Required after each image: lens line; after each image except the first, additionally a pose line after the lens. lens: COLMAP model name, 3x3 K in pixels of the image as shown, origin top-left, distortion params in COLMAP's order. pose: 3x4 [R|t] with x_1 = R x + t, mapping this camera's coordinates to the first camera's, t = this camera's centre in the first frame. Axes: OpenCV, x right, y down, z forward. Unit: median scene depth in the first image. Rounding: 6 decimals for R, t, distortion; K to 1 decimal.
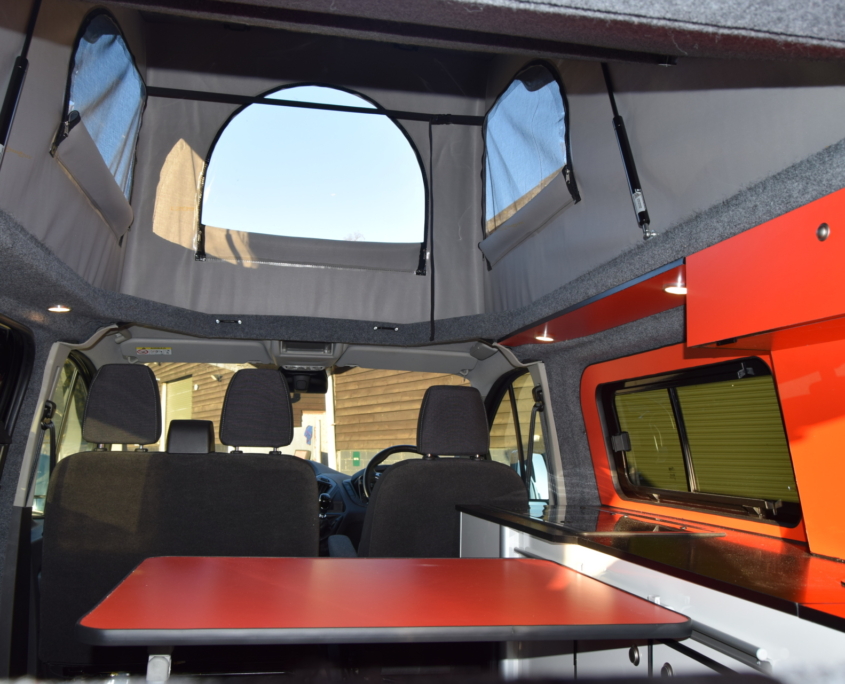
lens RADIAL K [[798.3, 0, 407.8], [0, 798.3, 342.2], [0, 0, 1]] dist [0.097925, 0.001102]
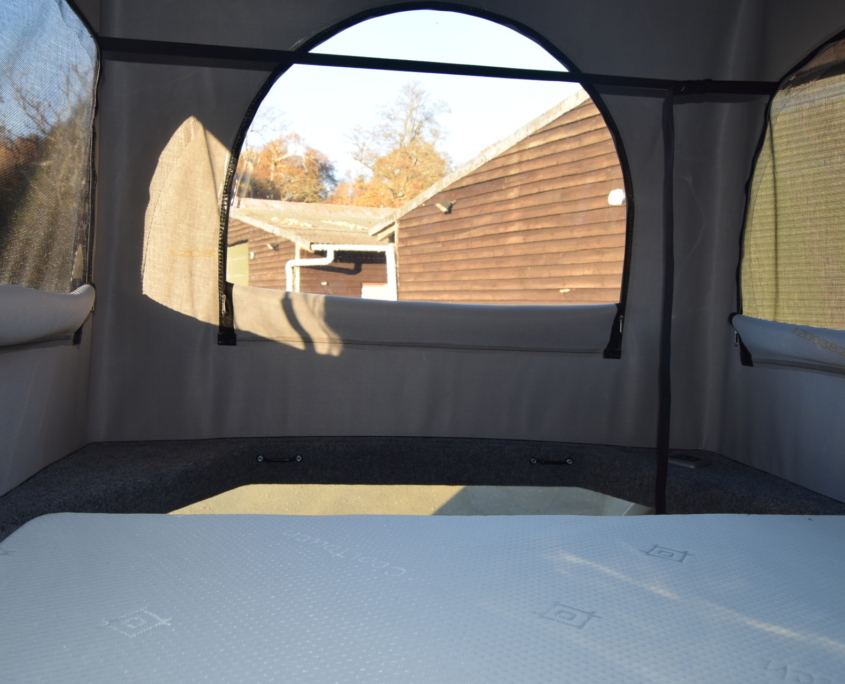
lens RADIAL K [[792.1, 0, 421.0], [0, 792.1, 346.5], [0, 0, 1]] dist [-0.011141, -0.005703]
pose [[0.998623, 0.016814, -0.049699, -0.090021], [-0.006527, 0.979710, 0.200312, -0.202107], [0.052059, -0.199712, 0.978471, 0.442493]]
